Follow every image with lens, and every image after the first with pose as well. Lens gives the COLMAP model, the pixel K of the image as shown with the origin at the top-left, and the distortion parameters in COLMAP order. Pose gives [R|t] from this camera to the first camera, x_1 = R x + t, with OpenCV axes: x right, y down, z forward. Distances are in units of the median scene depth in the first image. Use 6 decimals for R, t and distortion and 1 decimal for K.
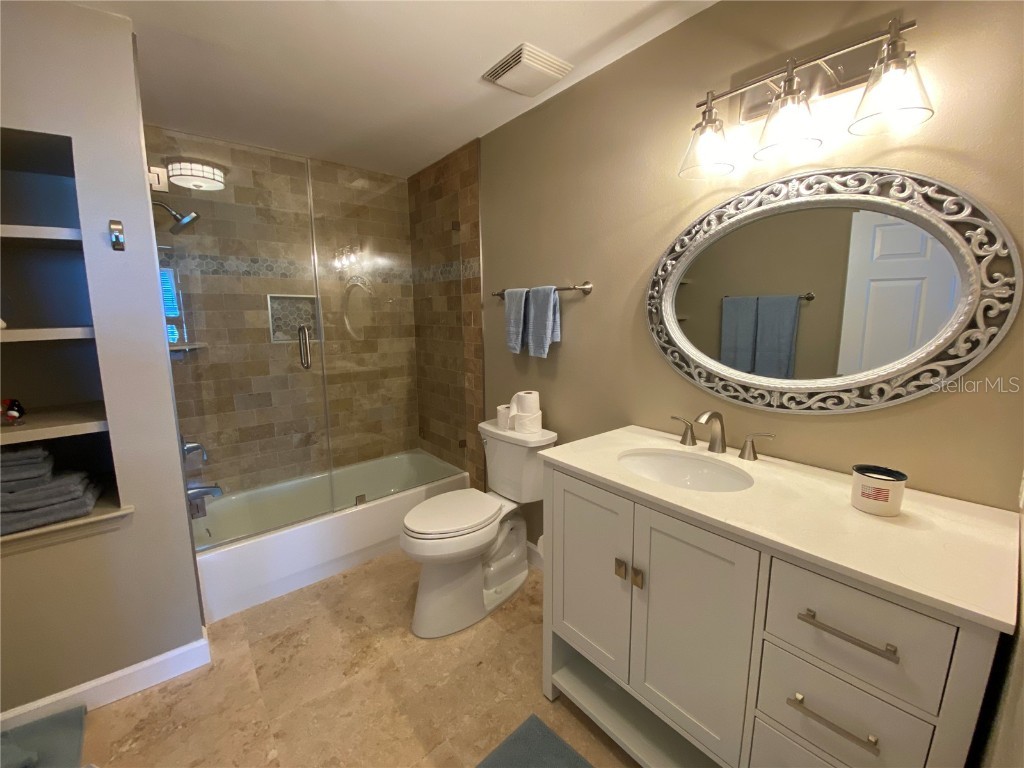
lens RADIAL K [[410.4, 0, 510.3], [0, 410.4, 380.4], [0, 0, 1]] dist [0.026396, -0.028919]
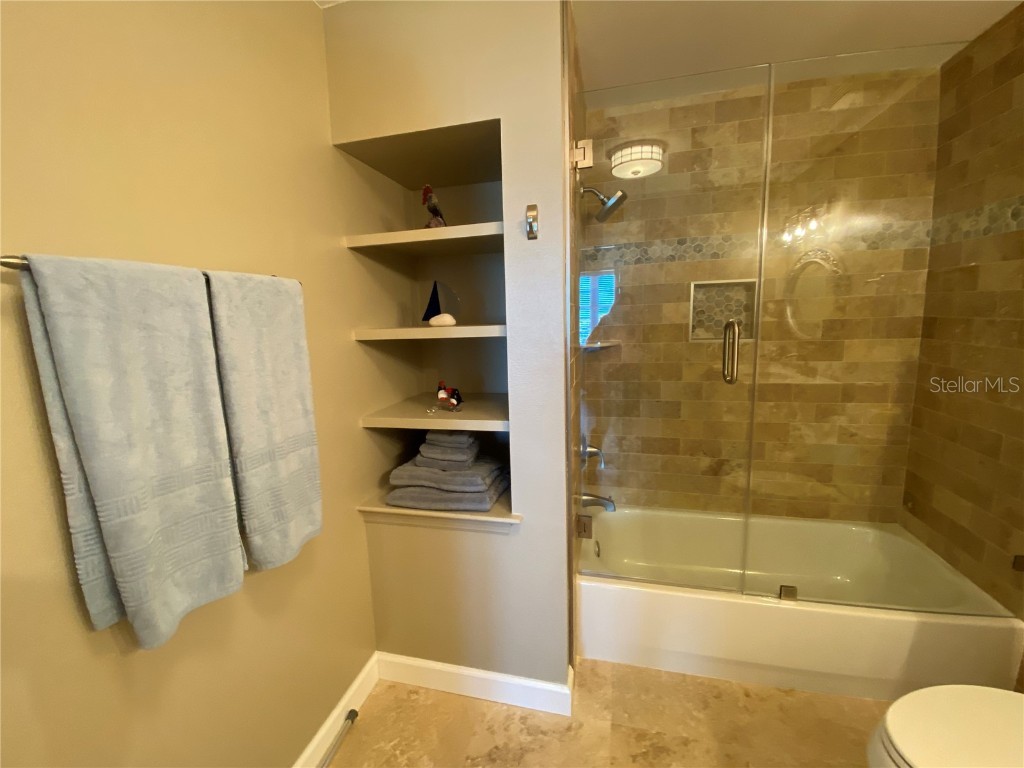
lens RADIAL K [[414.0, 0, 510.4], [0, 414.0, 379.0], [0, 0, 1]] dist [0.019081, -0.019612]
pose [[0.586419, 0.107193, -0.802884, -0.116873], [-0.096416, 0.993395, 0.062207, -0.034750], [0.804249, 0.040932, 0.592881, 0.229073]]
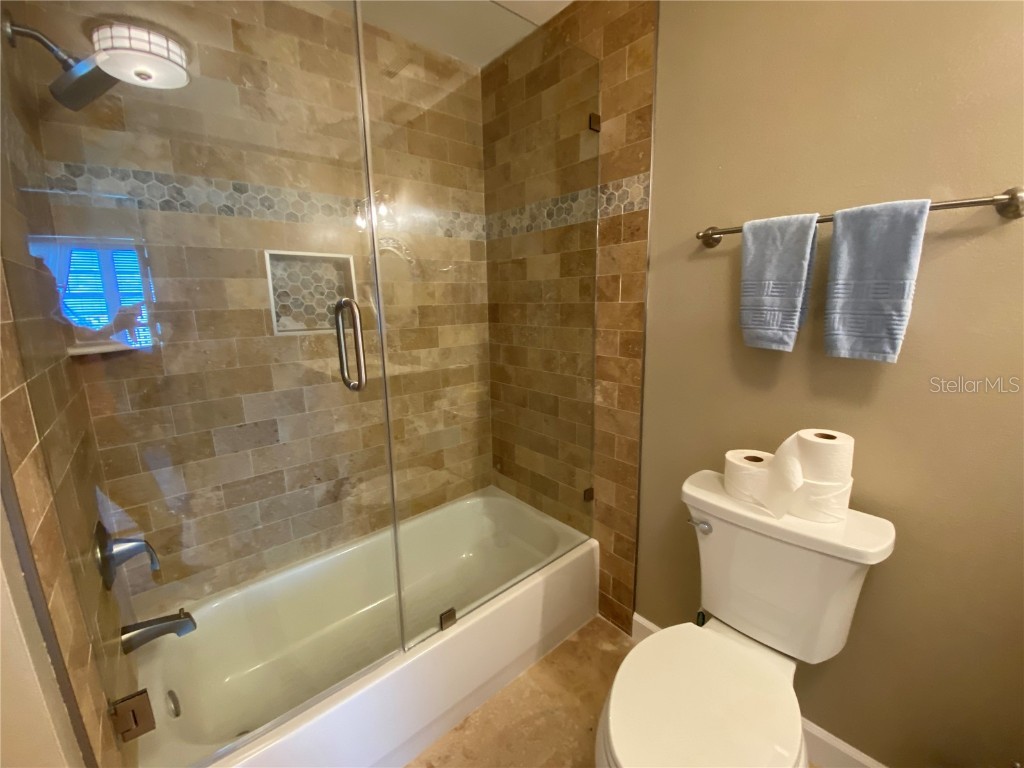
lens RADIAL K [[414.0, 0, 510.4], [0, 414.0, 379.0], [0, 0, 1]] dist [0.019081, -0.019612]
pose [[0.999876, -0.015530, 0.002758, -0.241732], [0.015432, 0.999350, 0.032574, -0.042435], [-0.003262, -0.032528, 0.999466, 0.399666]]
